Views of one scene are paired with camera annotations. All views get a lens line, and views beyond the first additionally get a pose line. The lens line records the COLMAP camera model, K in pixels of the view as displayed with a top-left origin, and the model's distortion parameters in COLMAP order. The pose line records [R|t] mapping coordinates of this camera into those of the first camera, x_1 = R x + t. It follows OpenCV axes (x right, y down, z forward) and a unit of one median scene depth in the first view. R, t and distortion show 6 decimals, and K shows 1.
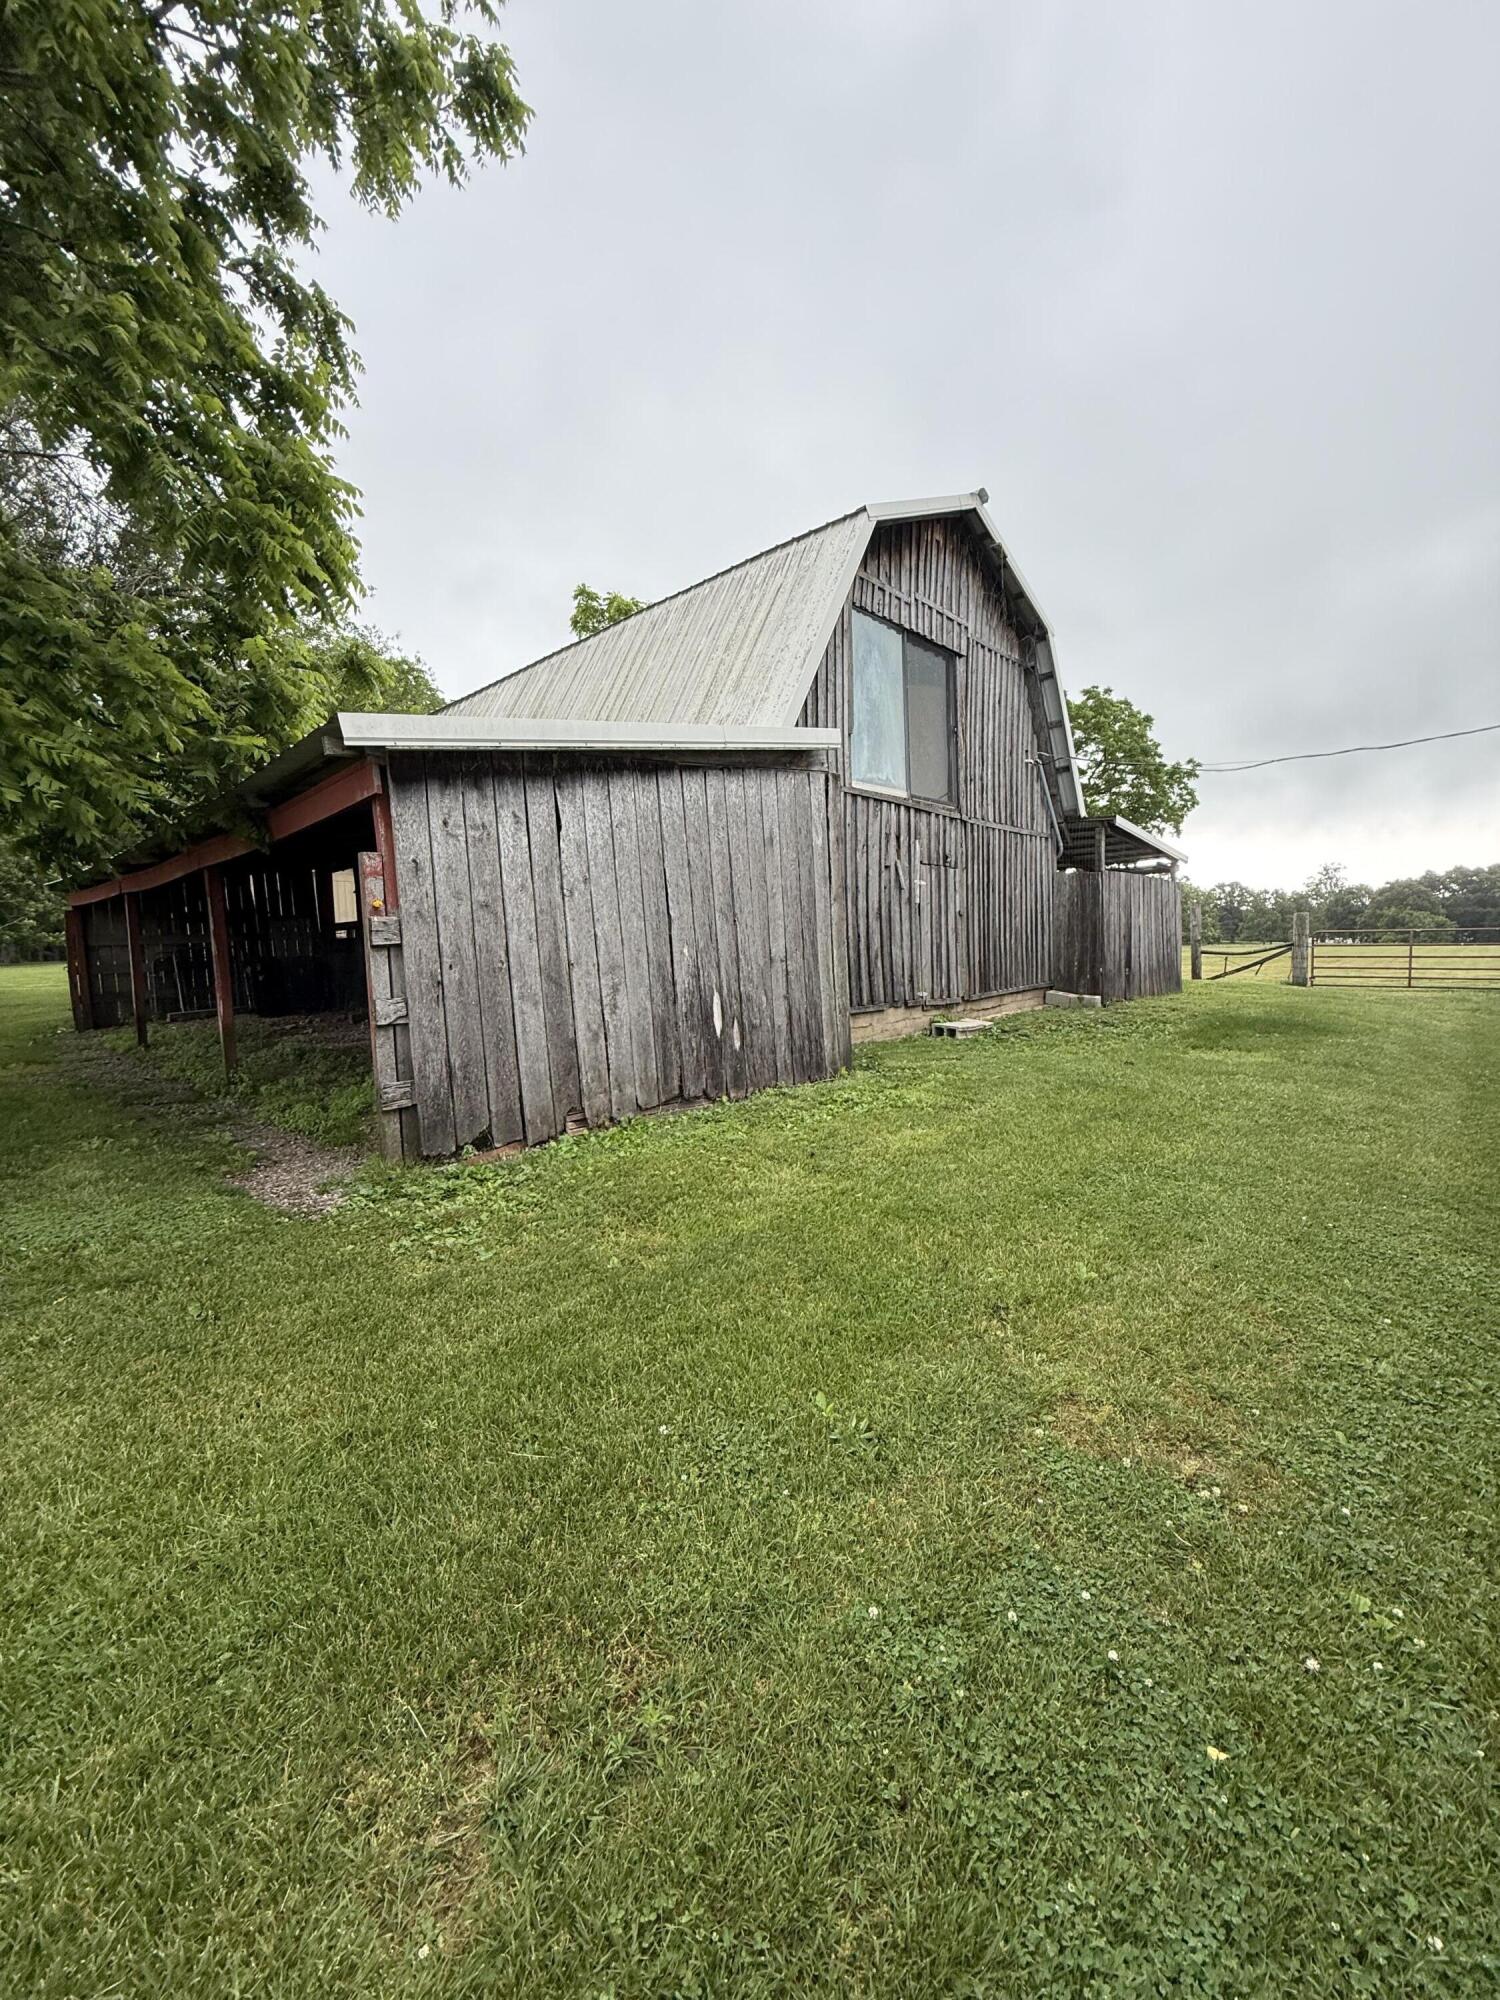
lens RADIAL K [[794.3, 0, 749.8], [0, 794.3, 1003.9], [0, 0, 1]] dist [0.004236, 0.000224]
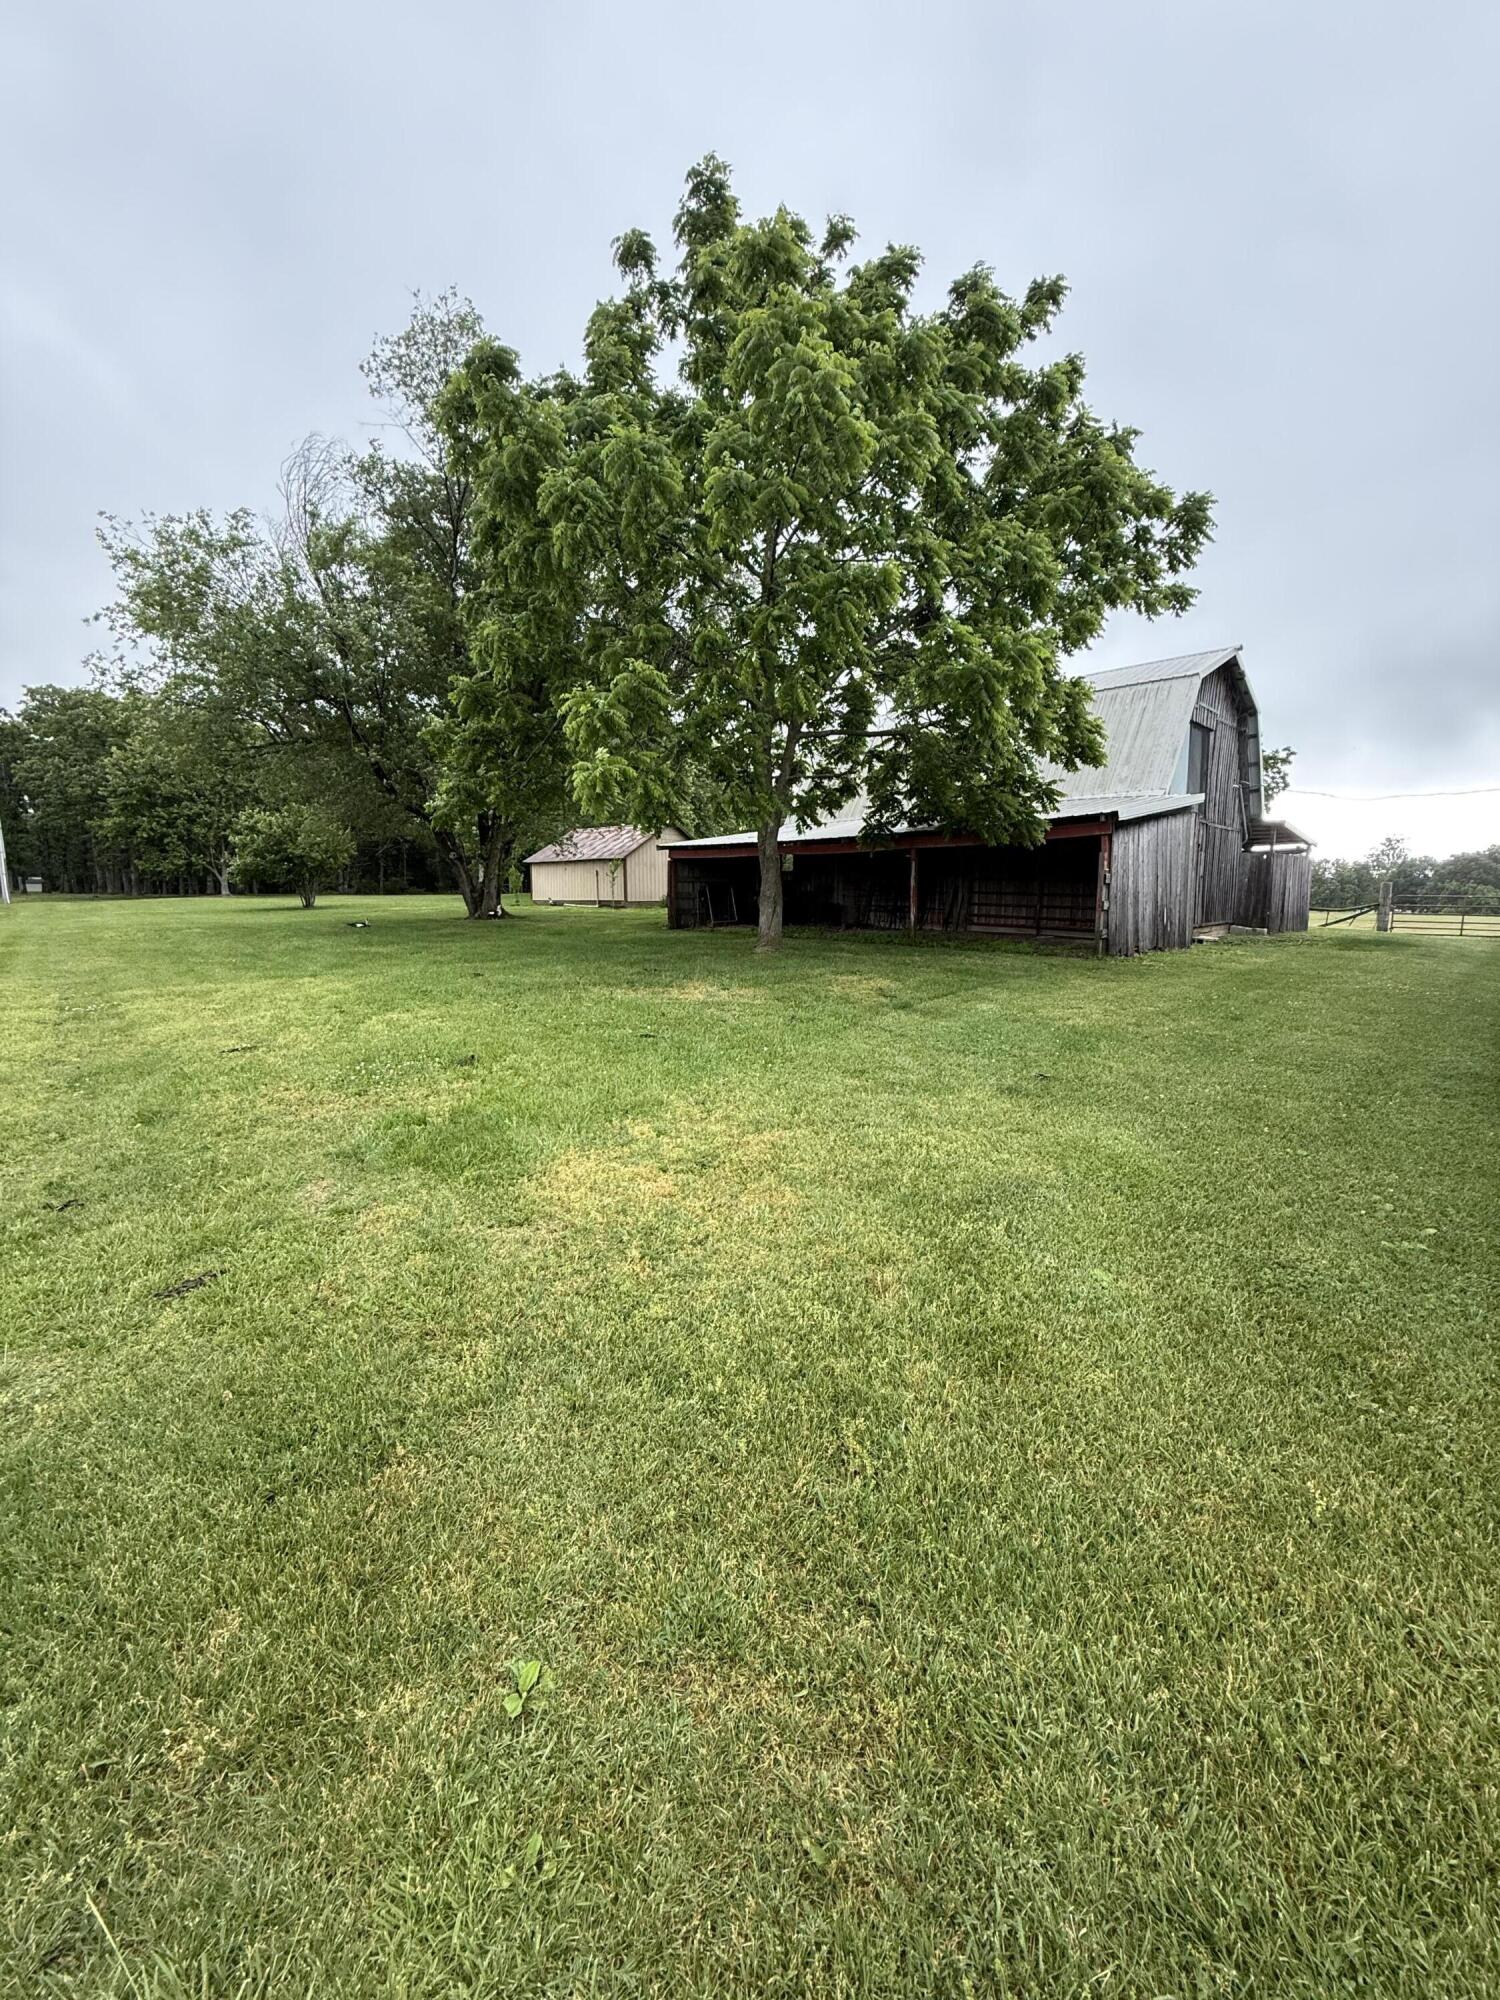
lens RADIAL K [[794.3, 0, 751.3], [0, 794.3, 1000.7], [0, 0, 1]] dist [0.004236, 0.000224]
pose [[0.998654, 0.035722, -0.037598, -0.529113], [-0.033667, 0.997977, 0.053925, 0.079979], [0.039448, -0.052587, 0.997837, -0.661597]]
